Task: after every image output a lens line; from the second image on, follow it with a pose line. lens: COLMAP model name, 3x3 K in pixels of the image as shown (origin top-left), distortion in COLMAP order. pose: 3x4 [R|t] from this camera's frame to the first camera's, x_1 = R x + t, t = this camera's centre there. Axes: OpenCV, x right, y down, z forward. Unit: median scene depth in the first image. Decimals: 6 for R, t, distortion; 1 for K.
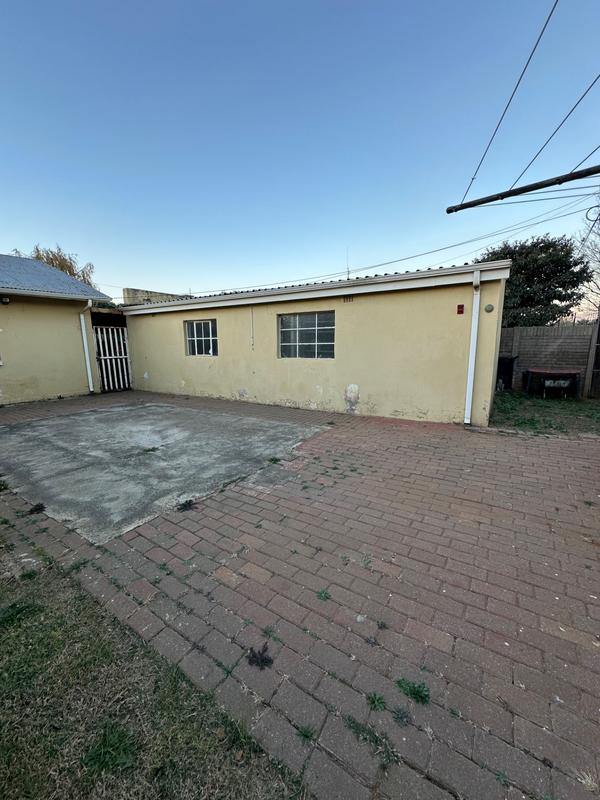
lens RADIAL K [[321.5, 0, 303.8], [0, 321.5, 402.2], [0, 0, 1]] dist [-0.000018, 0.000558]
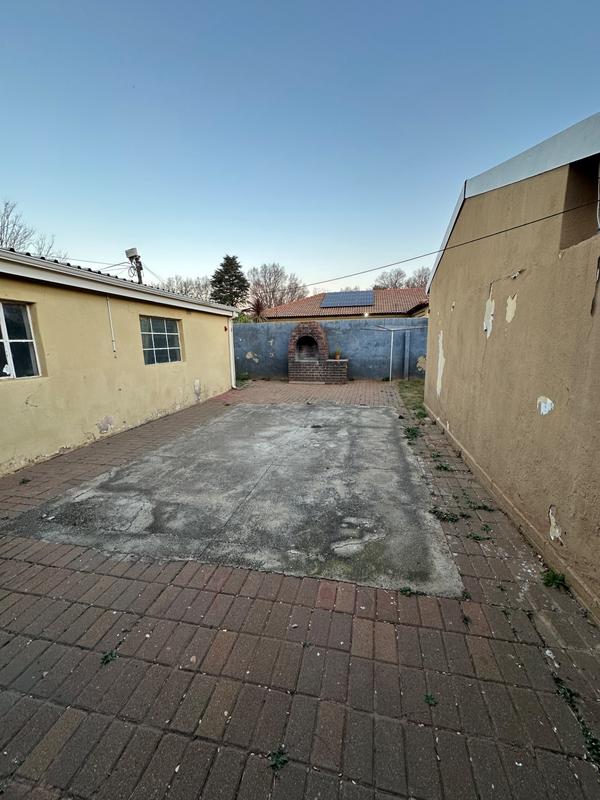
lens RADIAL K [[321.5, 0, 302.4], [0, 321.5, 402.1], [0, 0, 1]] dist [-0.000018, 0.000558]
pose [[-0.367766, -0.151743, 0.917454, -1.141368], [0.193293, 0.952574, 0.235034, -0.182309], [-0.909608, 0.263775, -0.320994, 1.015639]]
